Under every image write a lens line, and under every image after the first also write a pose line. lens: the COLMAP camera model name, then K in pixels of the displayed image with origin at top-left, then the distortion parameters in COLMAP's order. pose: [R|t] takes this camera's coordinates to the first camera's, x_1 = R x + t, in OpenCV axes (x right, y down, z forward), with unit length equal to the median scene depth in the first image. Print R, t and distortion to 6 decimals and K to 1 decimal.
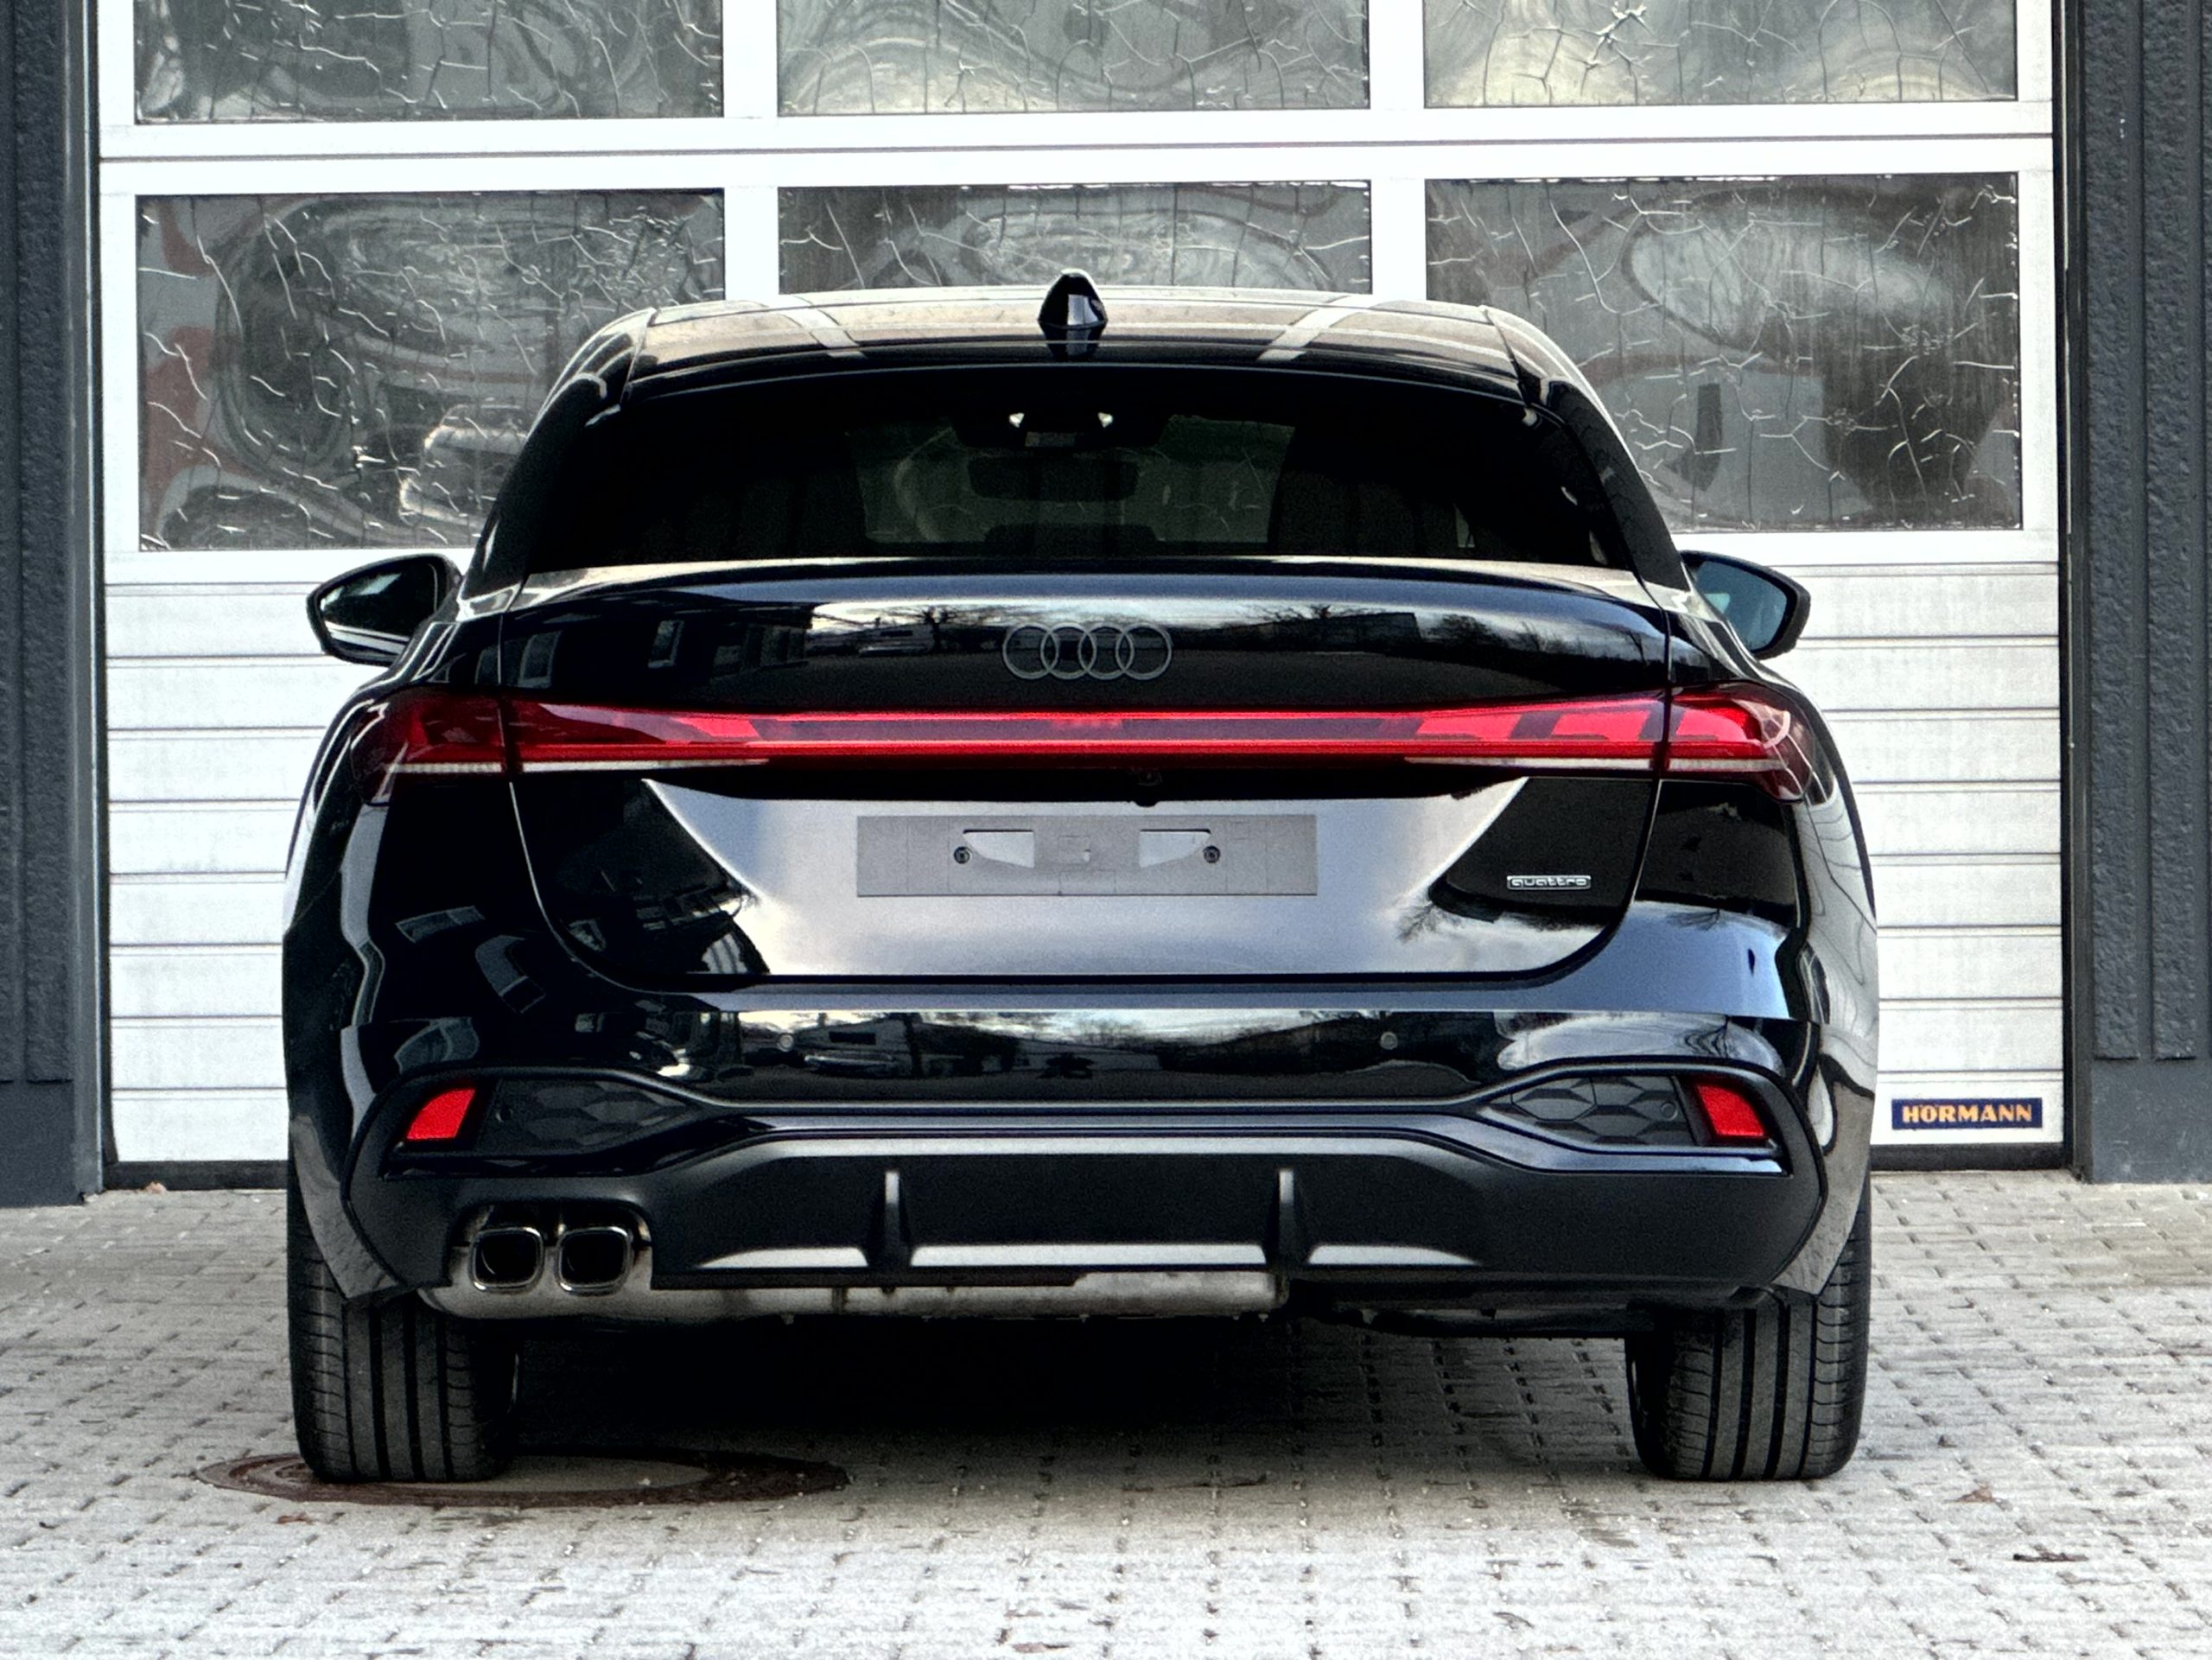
lens RADIAL K [[9321.5, 0, 1104.1], [0, 9321.5, 834.5], [0, 0, 1]] dist [-0.147548, 0.000000]
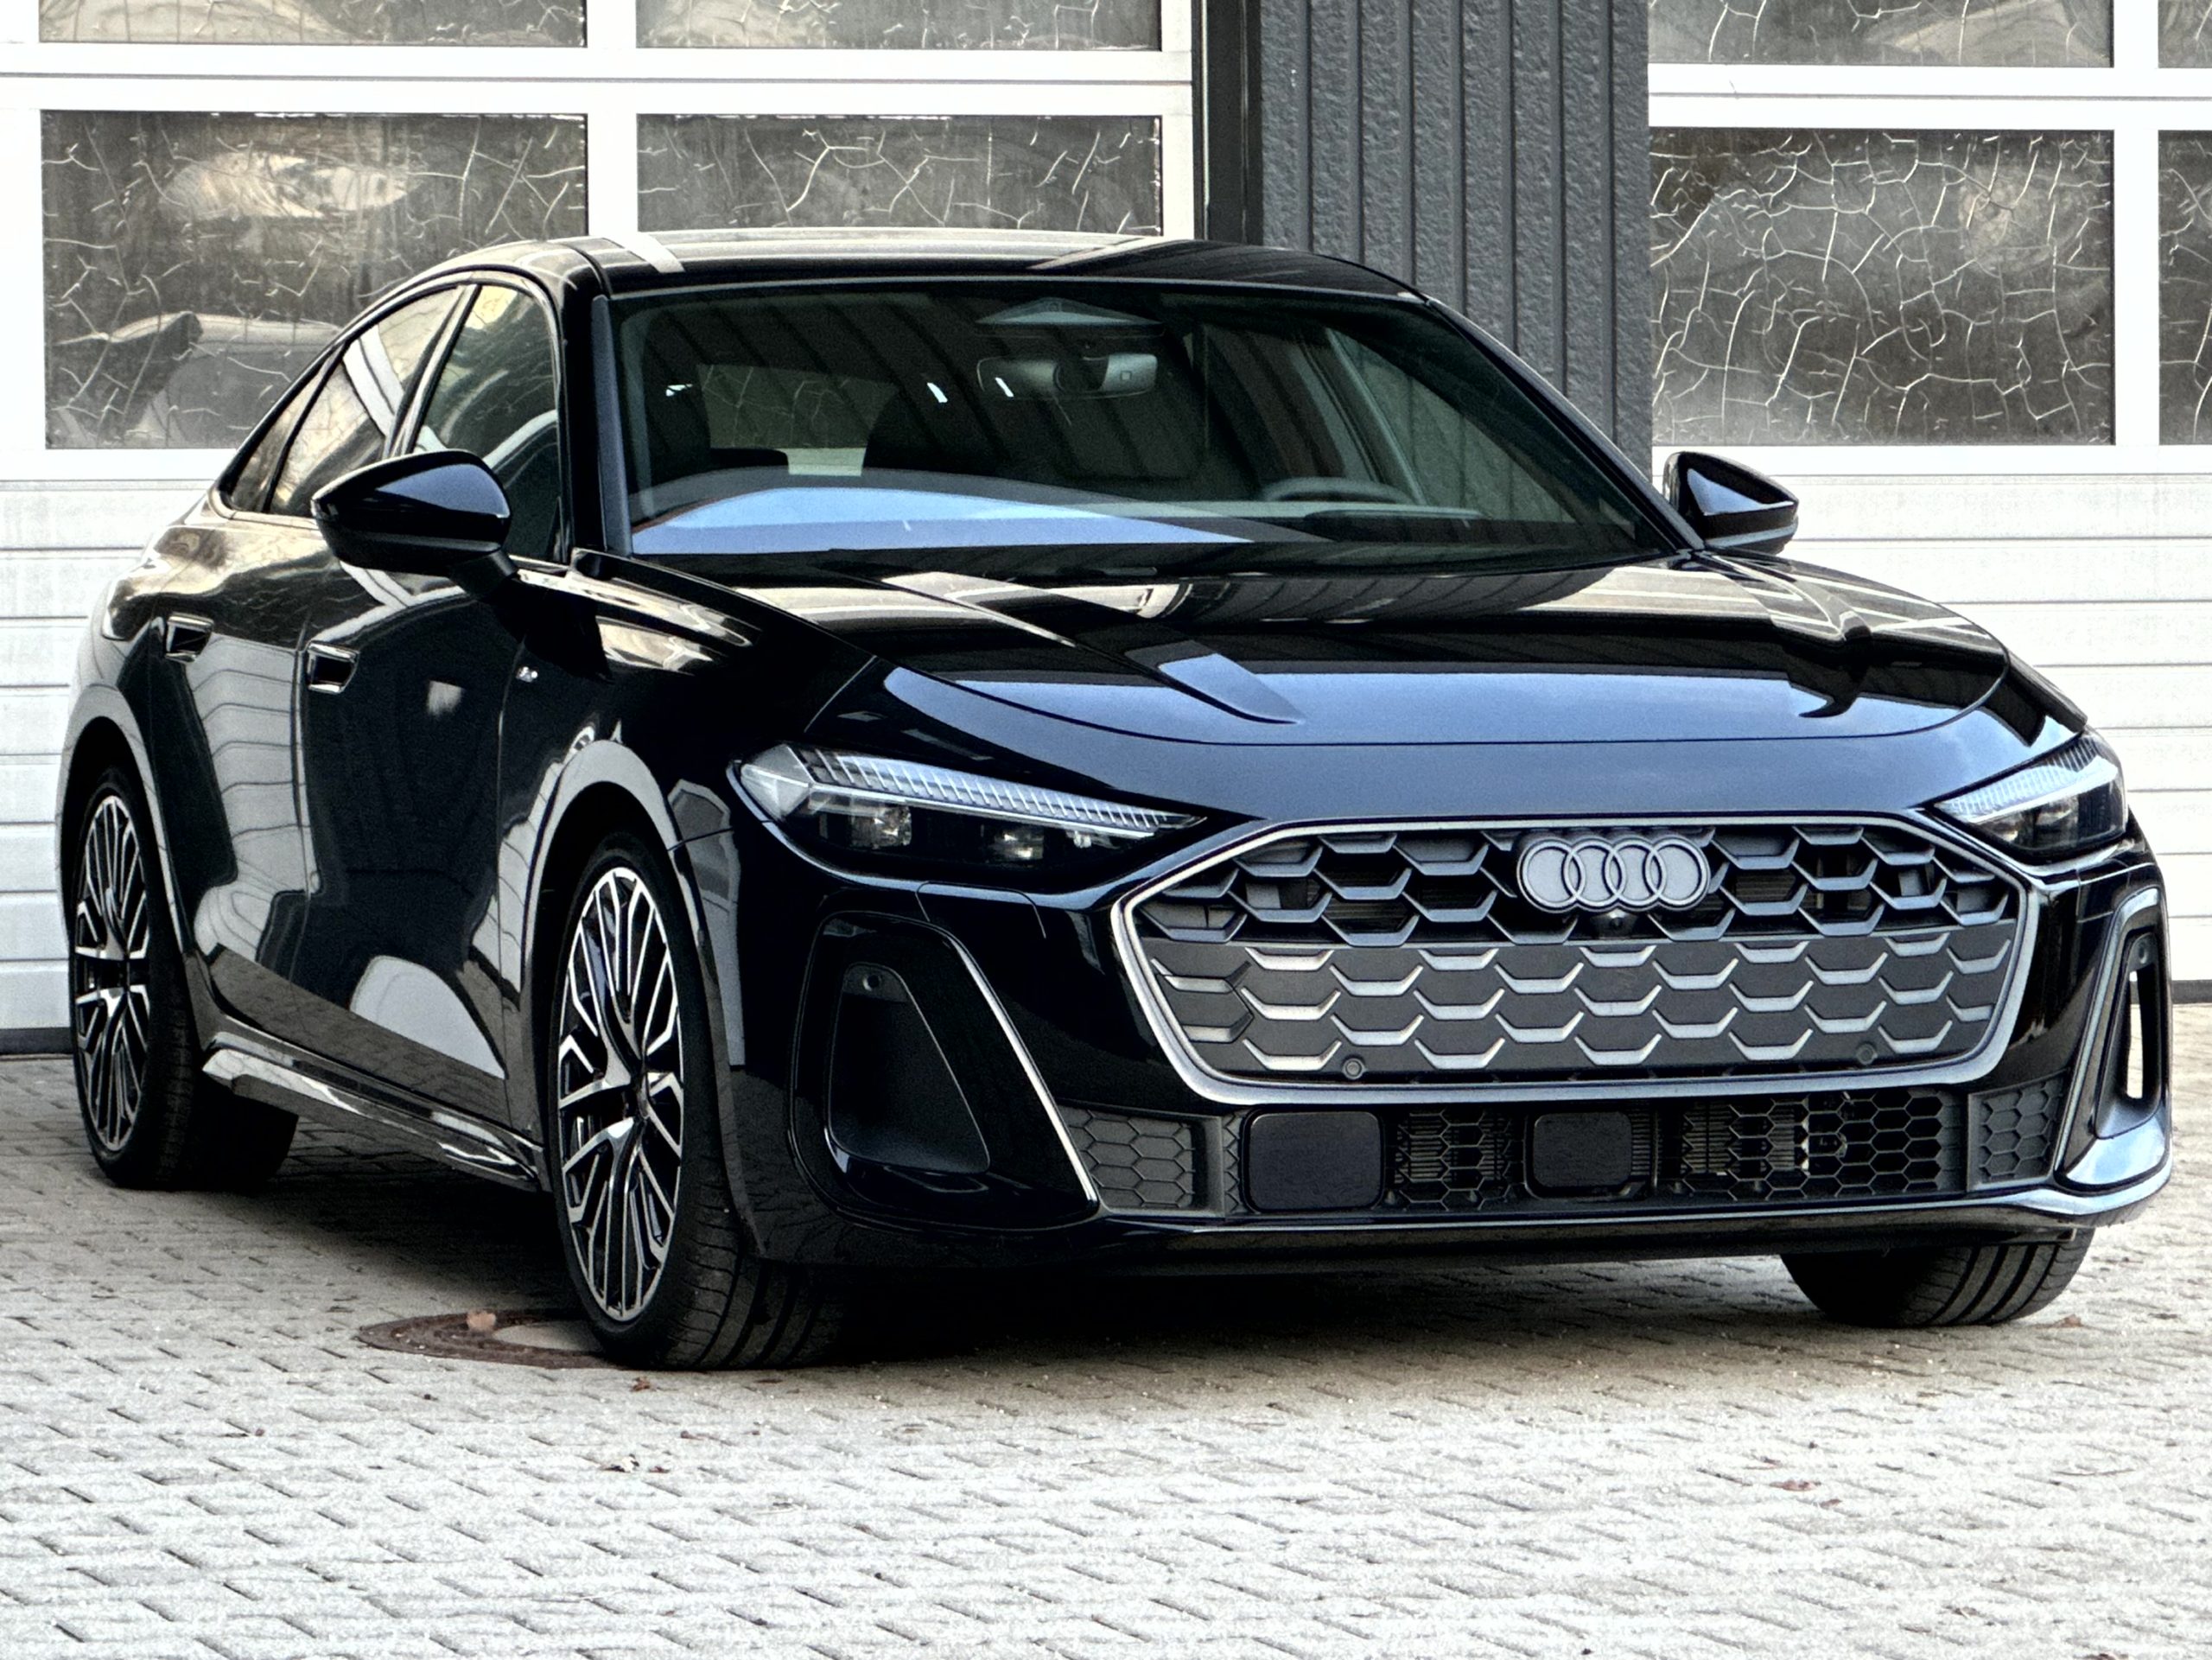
lens RADIAL K [[8277.3, 0, 1111.8], [0, 8277.3, 830.5], [0, 0, 1]] dist [0.064841, 0.000000]
pose [[0.951521, -0.008756, 0.307458, -0.299441], [0.004460, 0.999882, 0.014673, -0.001673], [-0.307550, -0.012590, 0.951449, 0.098505]]
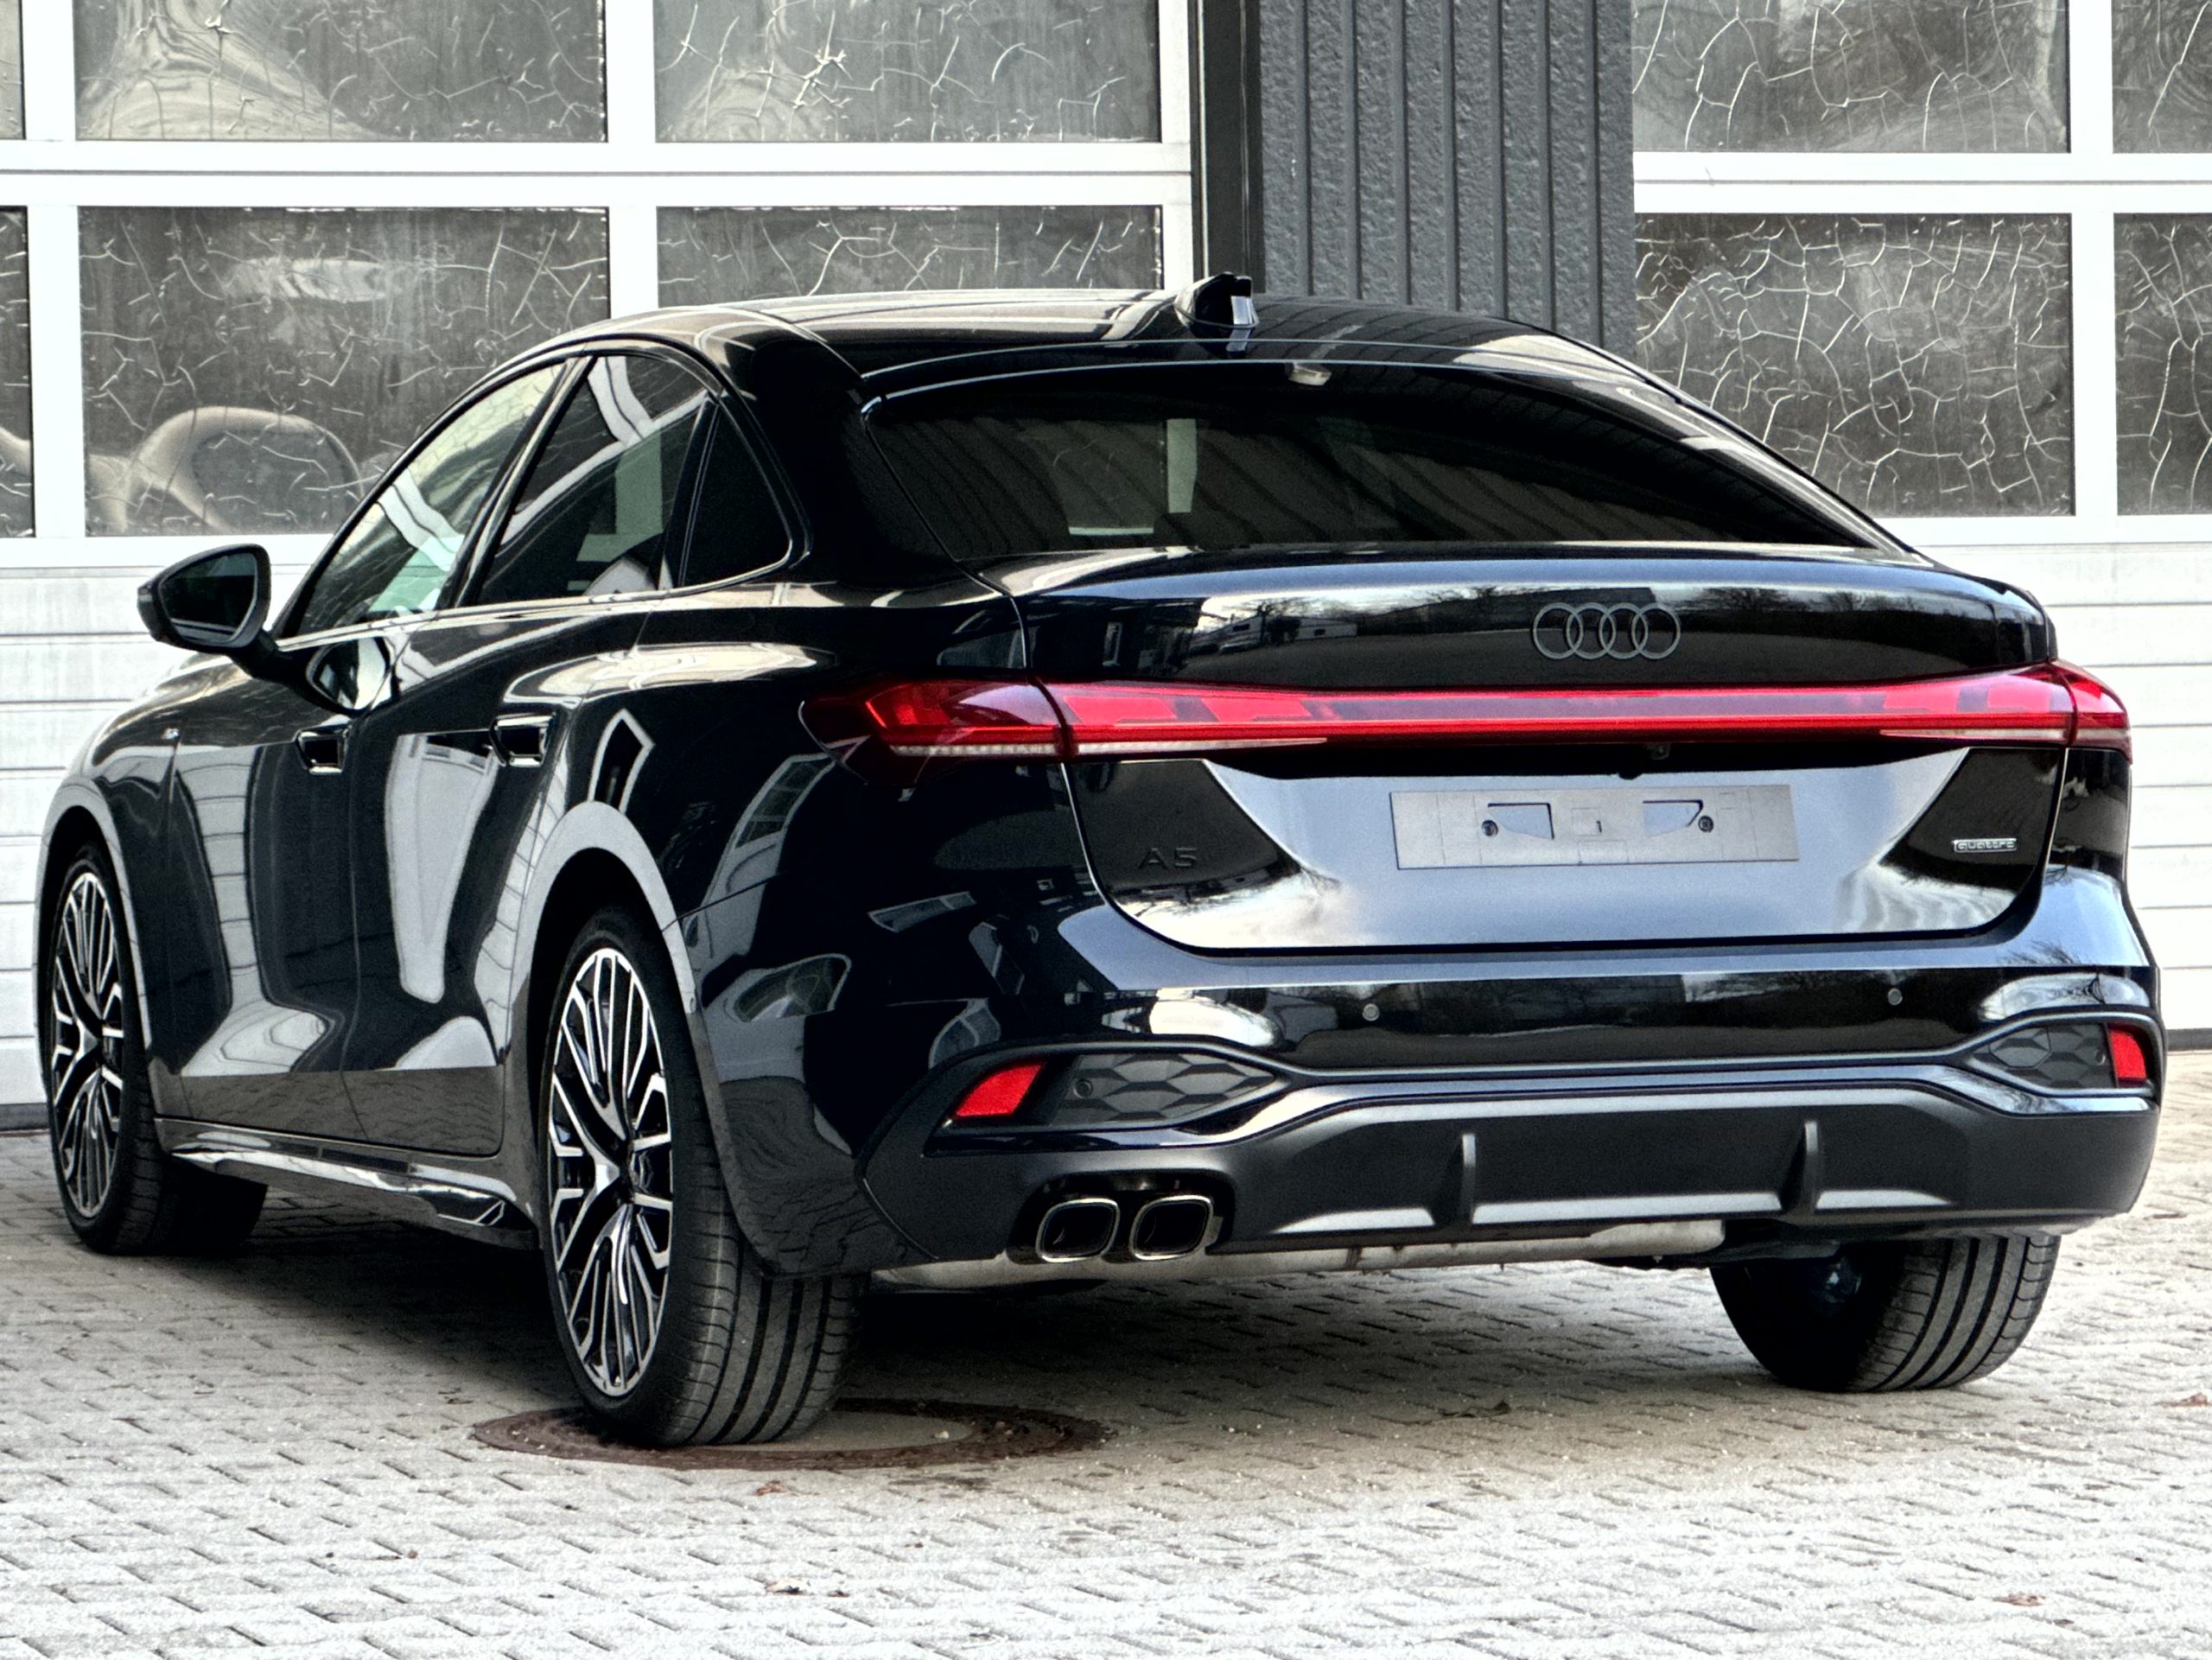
lens RADIAL K [[7425.2, 0, 1107.9], [0, 7425.2, 816.0], [0, 0, 1]] dist [0.099161, 0.000000]
pose [[0.943594, -0.015280, 0.330752, -0.299645], [0.013402, 0.999879, 0.007959, -0.005753], [-0.330834, -0.003077, 0.943684, 0.207926]]
